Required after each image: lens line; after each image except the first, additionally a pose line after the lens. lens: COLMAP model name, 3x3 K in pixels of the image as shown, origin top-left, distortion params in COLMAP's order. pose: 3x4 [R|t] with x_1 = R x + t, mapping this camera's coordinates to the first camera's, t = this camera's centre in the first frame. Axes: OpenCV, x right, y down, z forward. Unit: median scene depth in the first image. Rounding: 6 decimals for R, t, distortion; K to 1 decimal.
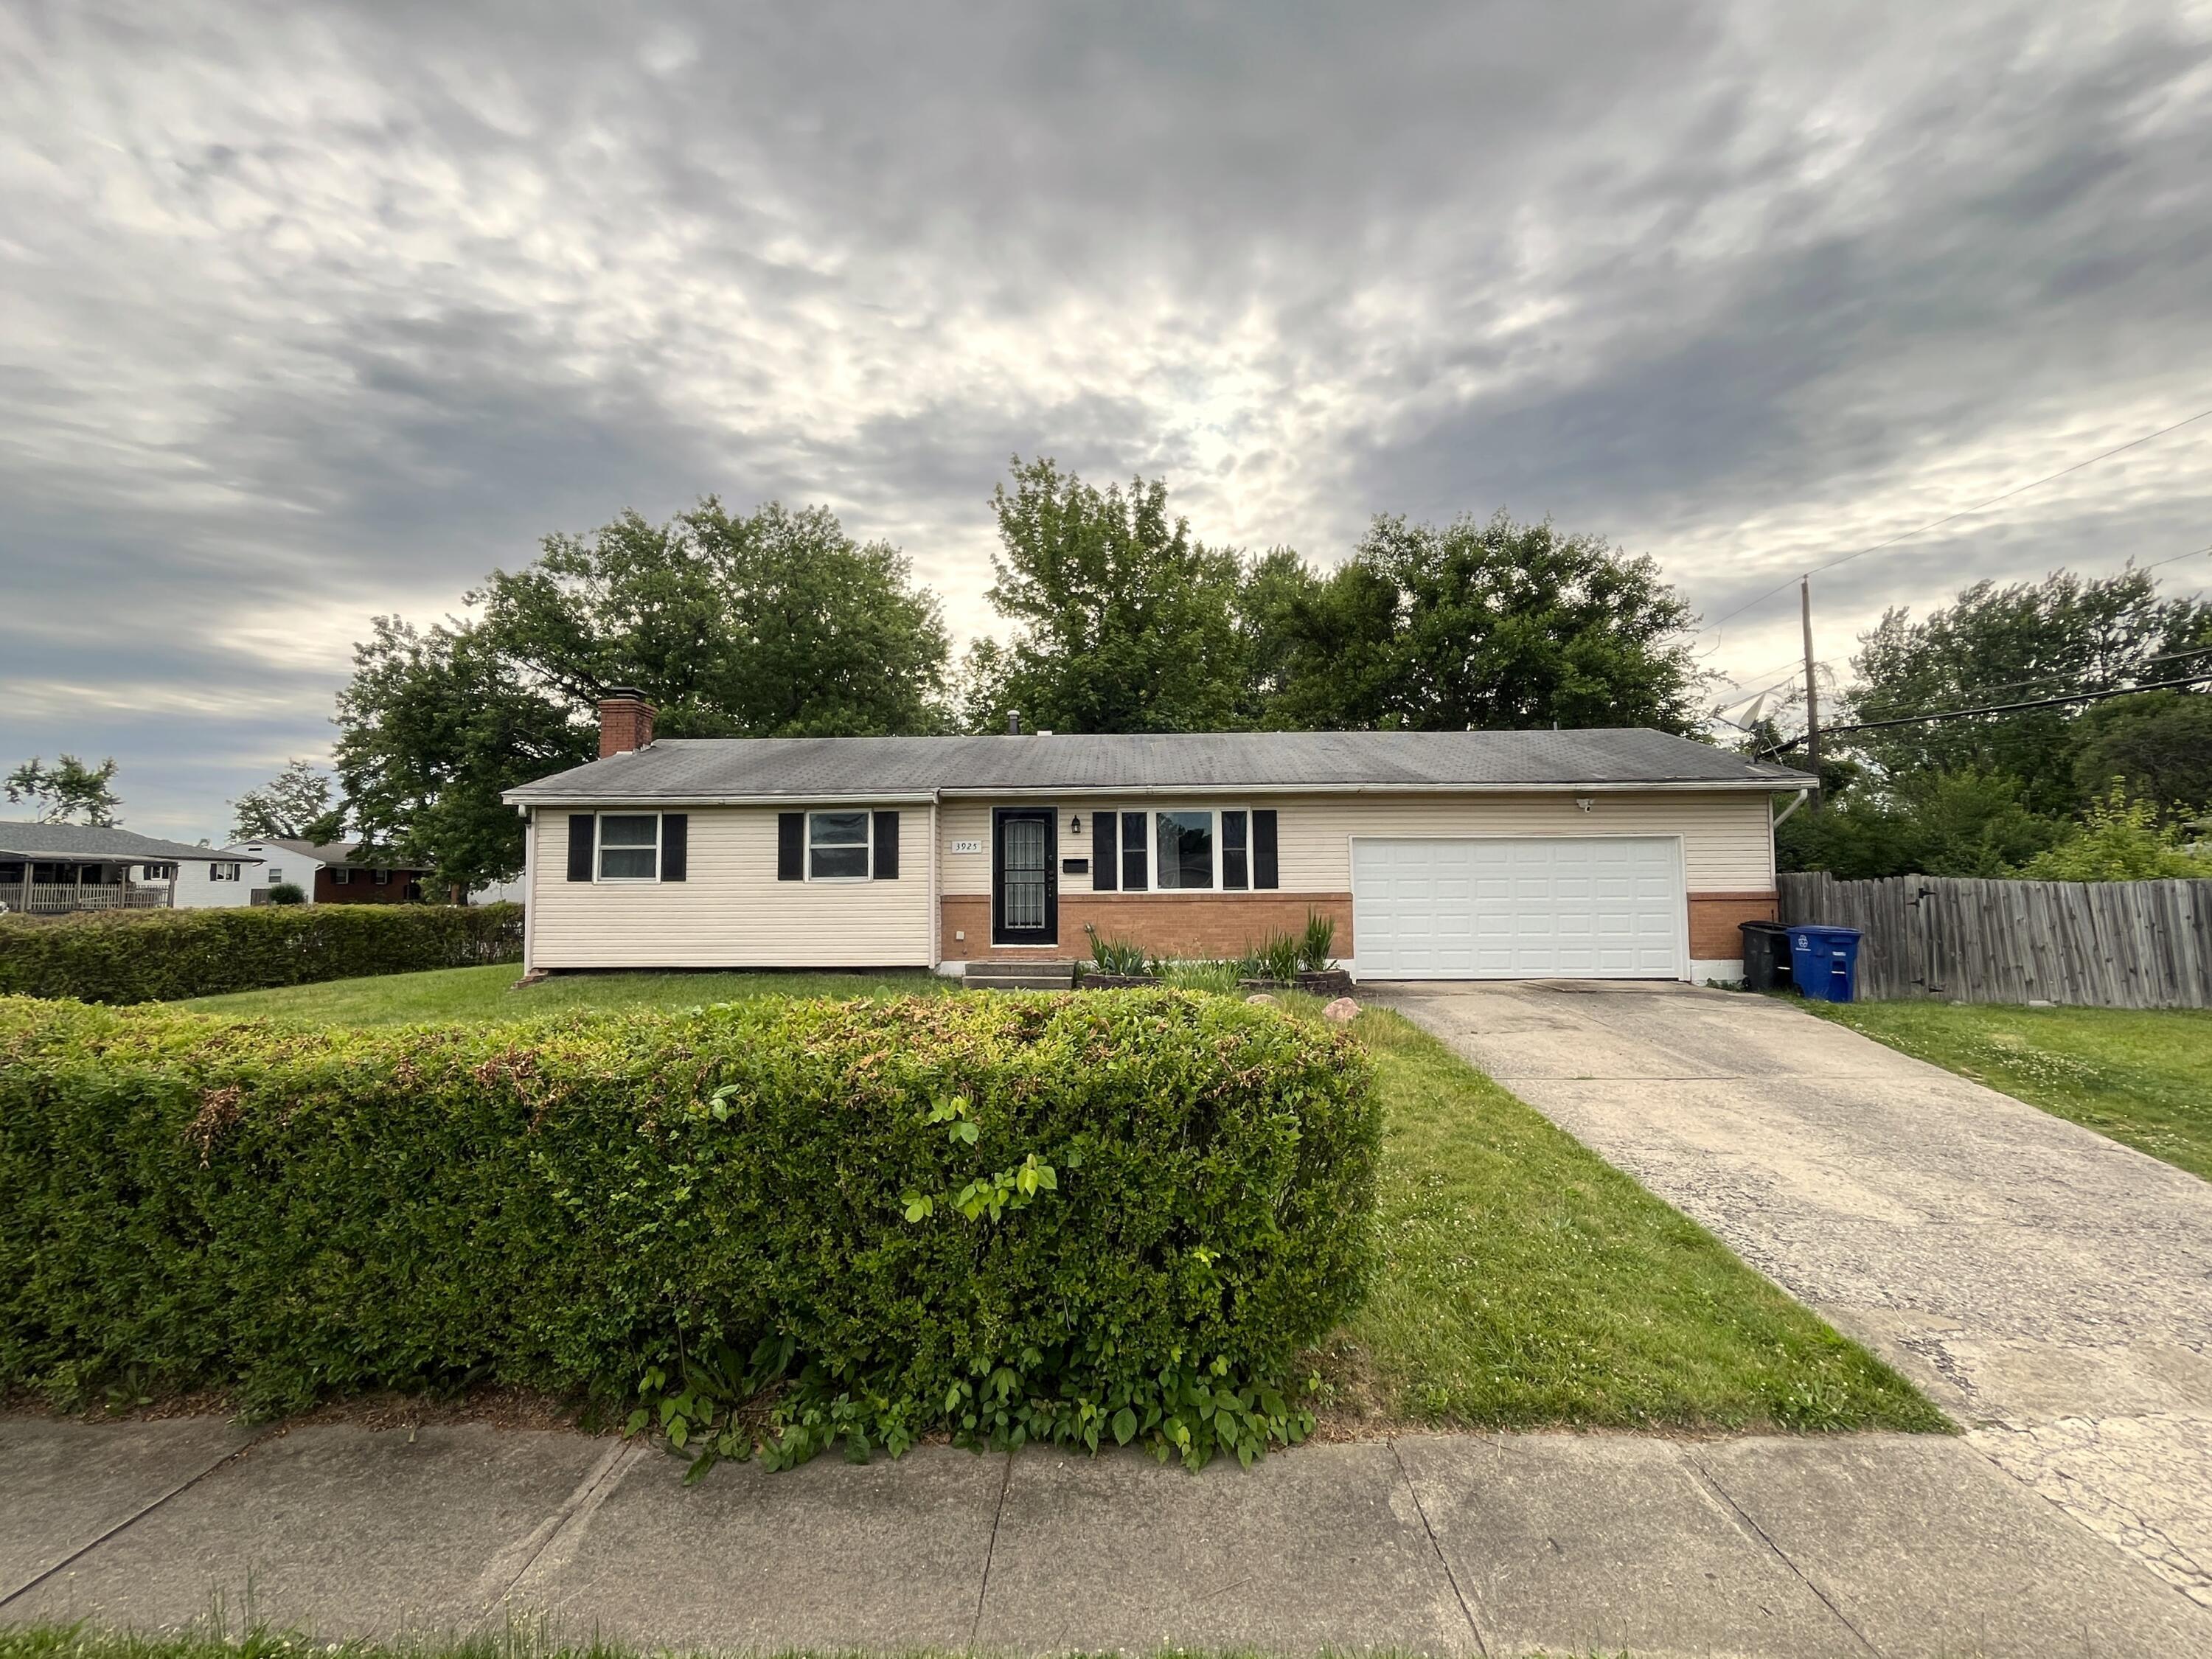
lens RADIAL K [[948.3, 0, 1096.8], [0, 948.3, 785.4], [0, 0, 1]] dist [-0.000588, 0.000350]
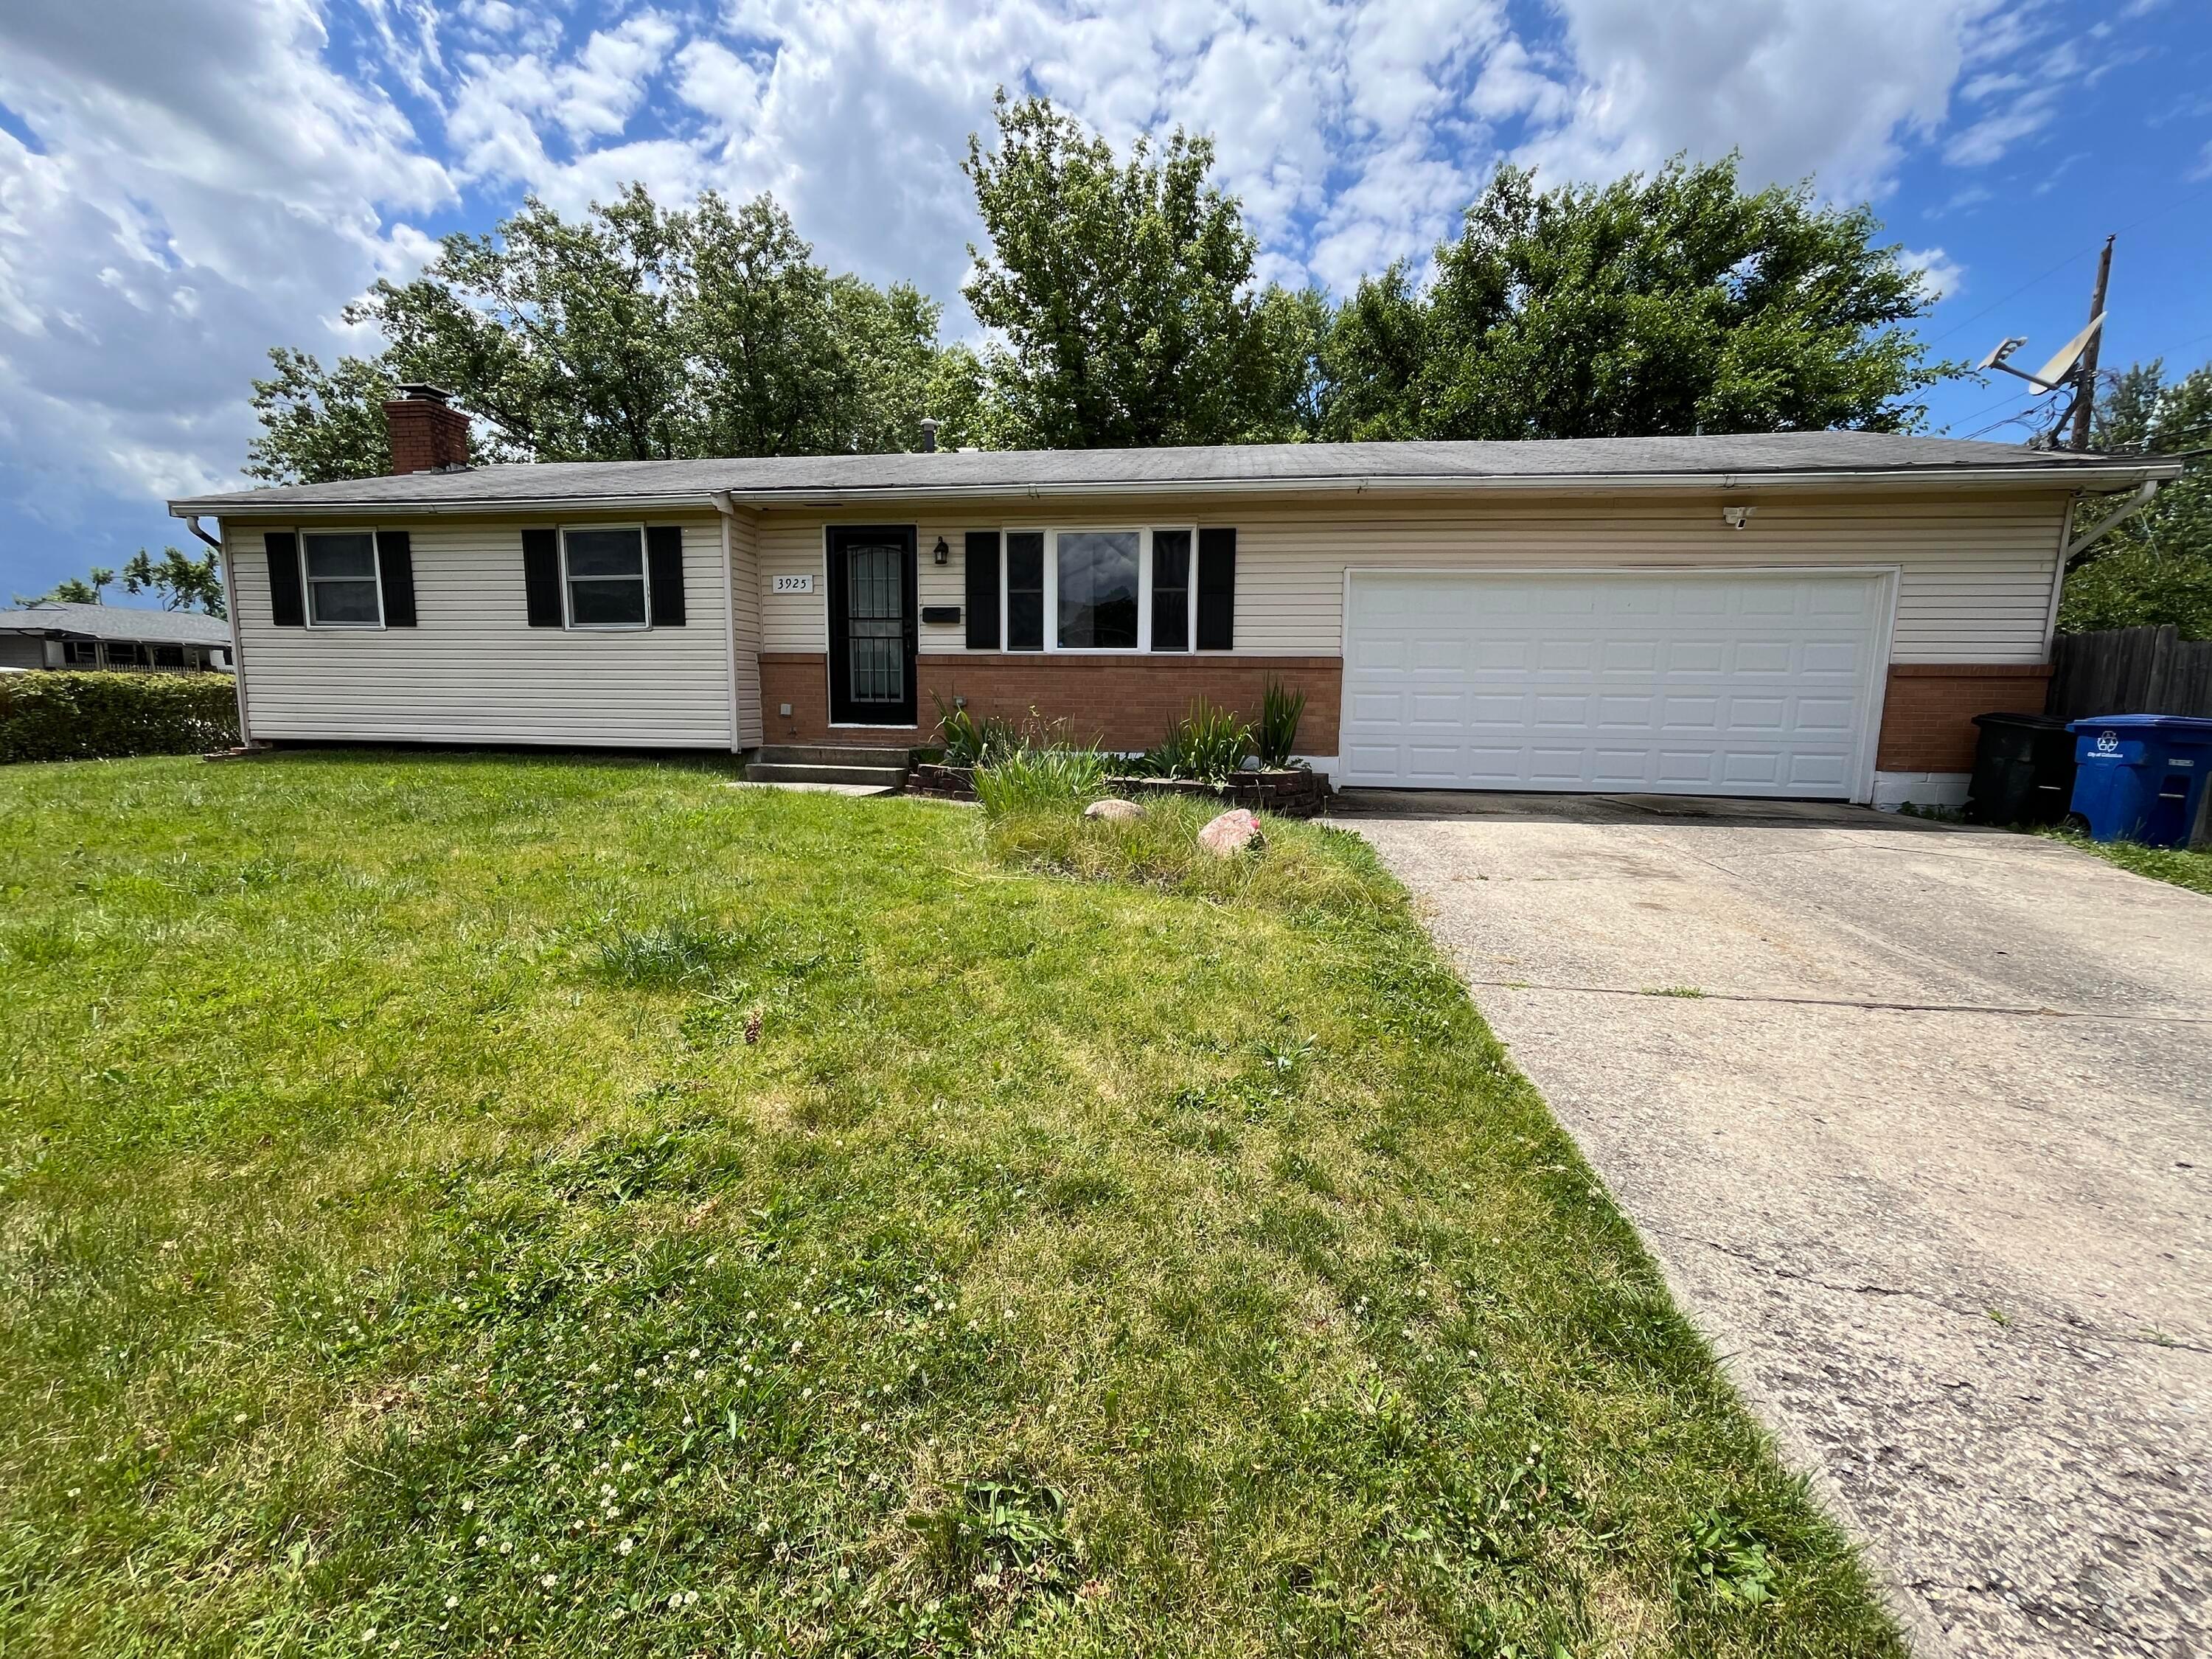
lens RADIAL K [[893.2, 0, 1101.7], [0, 893.2, 833.0], [0, 0, 1]] dist [-0.003623, 0.000012]
pose [[0.993714, 0.035569, -0.106147, 0.170554], [-0.008044, 0.968418, 0.249203, 0.077789], [0.111659, -0.246783, 0.962616, 0.350269]]
